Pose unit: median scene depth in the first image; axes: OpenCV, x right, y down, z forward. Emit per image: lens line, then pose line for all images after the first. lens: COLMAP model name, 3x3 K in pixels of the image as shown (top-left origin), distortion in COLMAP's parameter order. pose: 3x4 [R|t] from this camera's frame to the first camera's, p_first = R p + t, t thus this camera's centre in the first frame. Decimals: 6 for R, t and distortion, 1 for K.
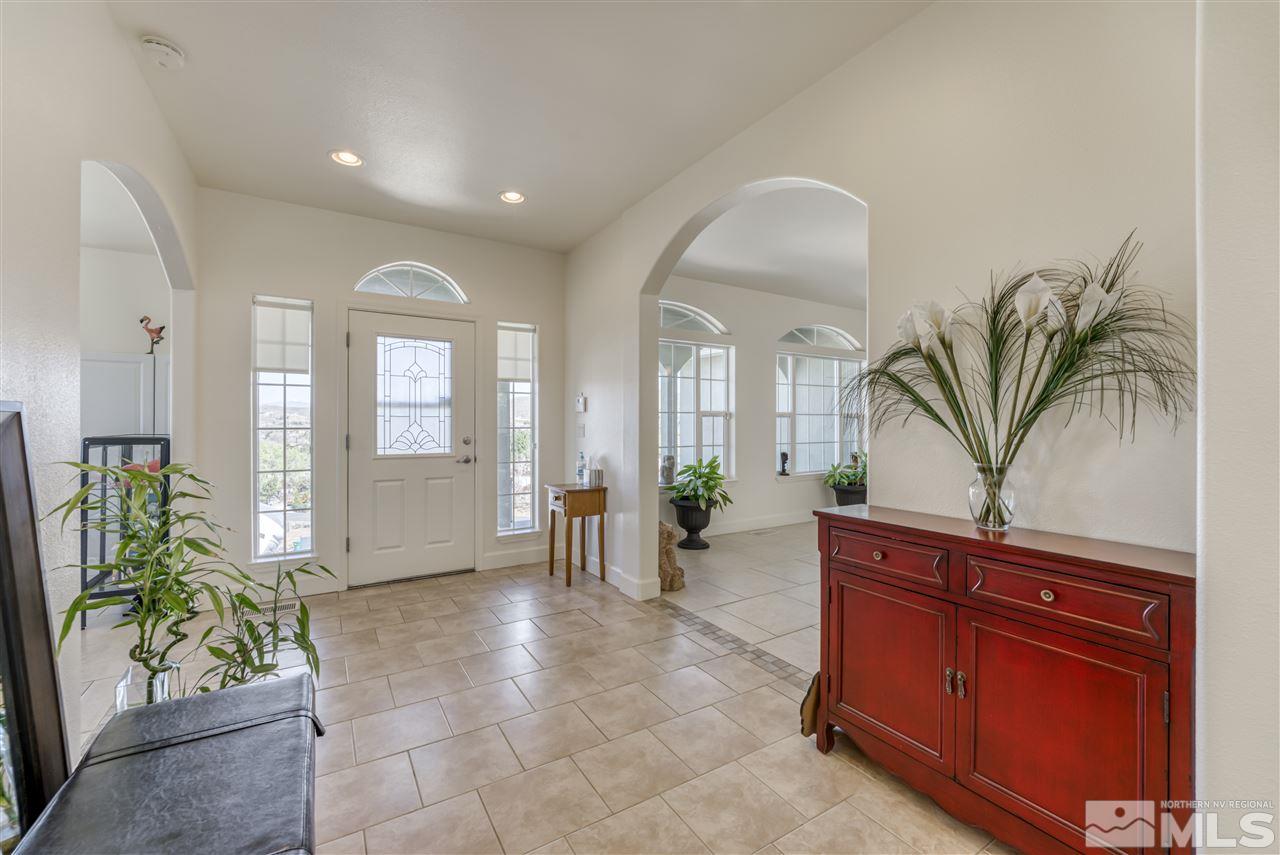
lens RADIAL K [[517.6, 0, 631.9], [0, 517.6, 421.8], [0, 0, 1]] dist [-0.007042, 0.001295]
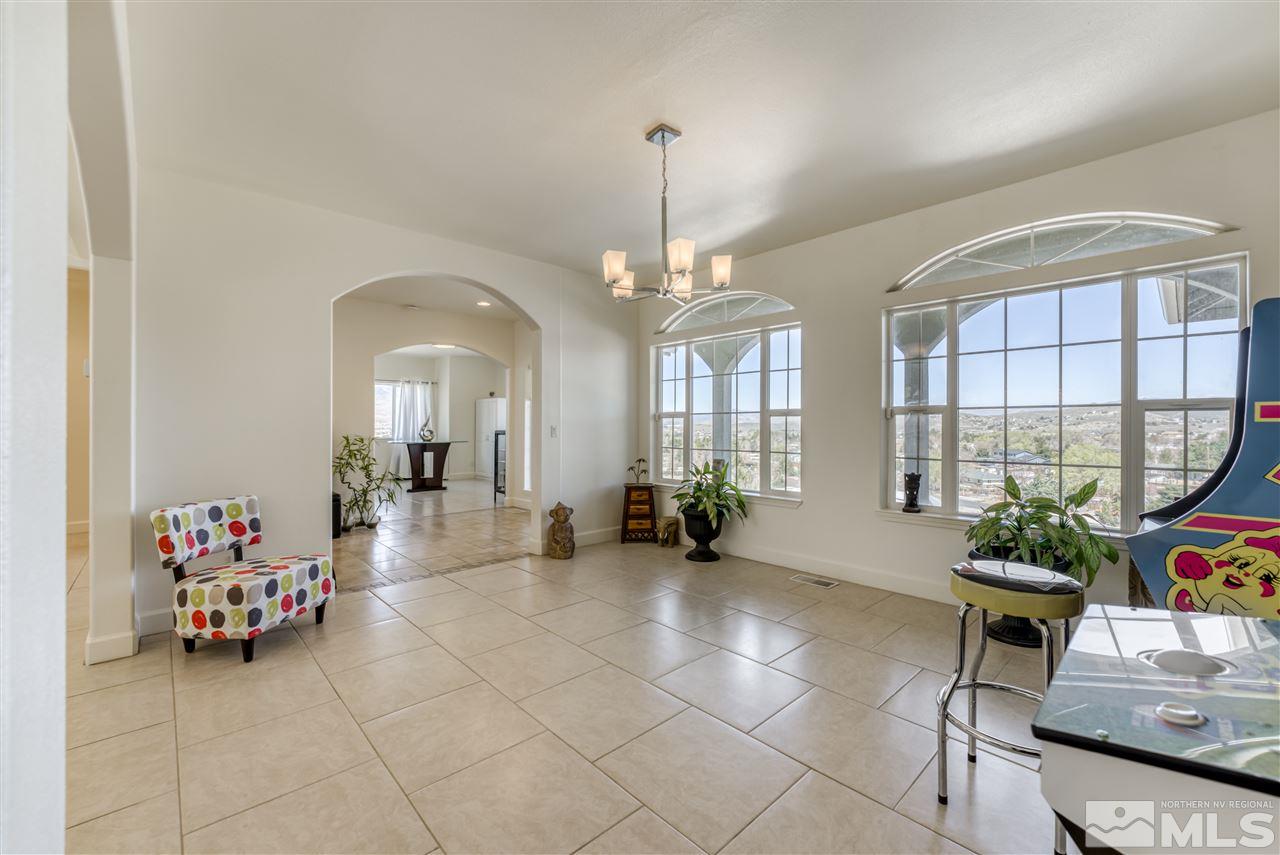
lens RADIAL K [[517.6, 0, 634.8], [0, 517.6, 424.6], [0, 0, 1]] dist [-0.007042, 0.001295]
pose [[0.205617, 0.001871, -0.978631, 1.234687], [0.007141, 0.999969, 0.003412, -0.002378], [0.978606, -0.007690, 0.205598, 0.846613]]
